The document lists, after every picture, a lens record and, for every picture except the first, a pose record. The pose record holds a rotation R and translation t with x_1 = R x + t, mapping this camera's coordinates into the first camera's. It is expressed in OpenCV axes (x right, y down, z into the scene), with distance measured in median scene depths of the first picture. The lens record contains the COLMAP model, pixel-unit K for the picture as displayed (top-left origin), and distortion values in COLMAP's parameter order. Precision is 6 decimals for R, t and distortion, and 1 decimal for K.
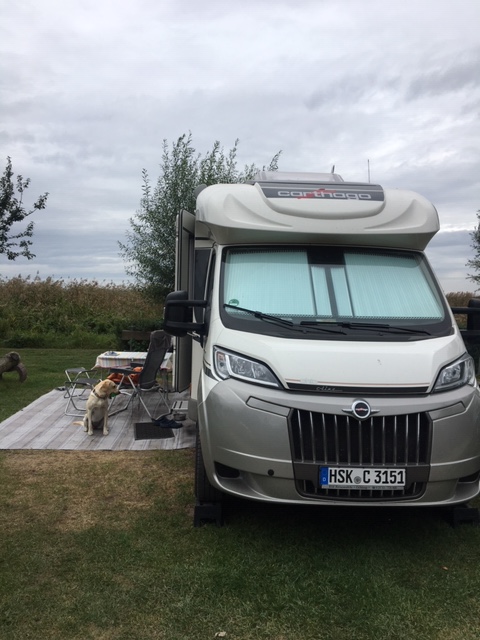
lens RADIAL K [[548.9, 0, 240.0], [0, 548.9, 320.0], [0, 0, 1]] dist [0.012310, 0.004536]
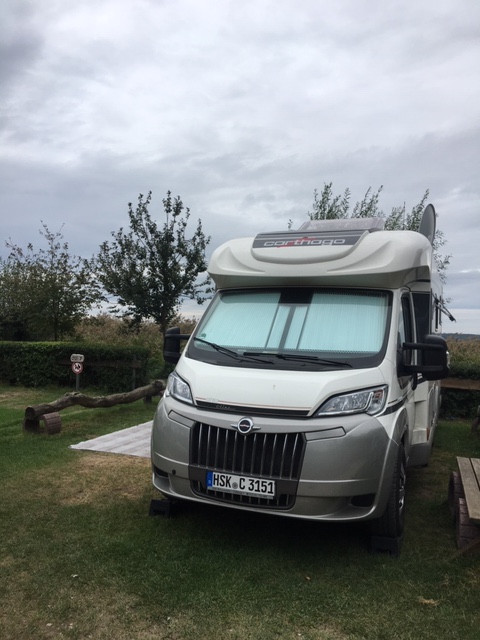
lens RADIAL K [[538.6, 0, 240.0], [0, 538.6, 320.0], [0, 0, 1]] dist [-0.006143, -0.005033]
pose [[0.917264, -0.004550, -0.398253, 0.657617], [-0.027231, 0.996878, -0.074107, 0.022890], [0.397347, 0.078821, 0.914277, -0.069938]]
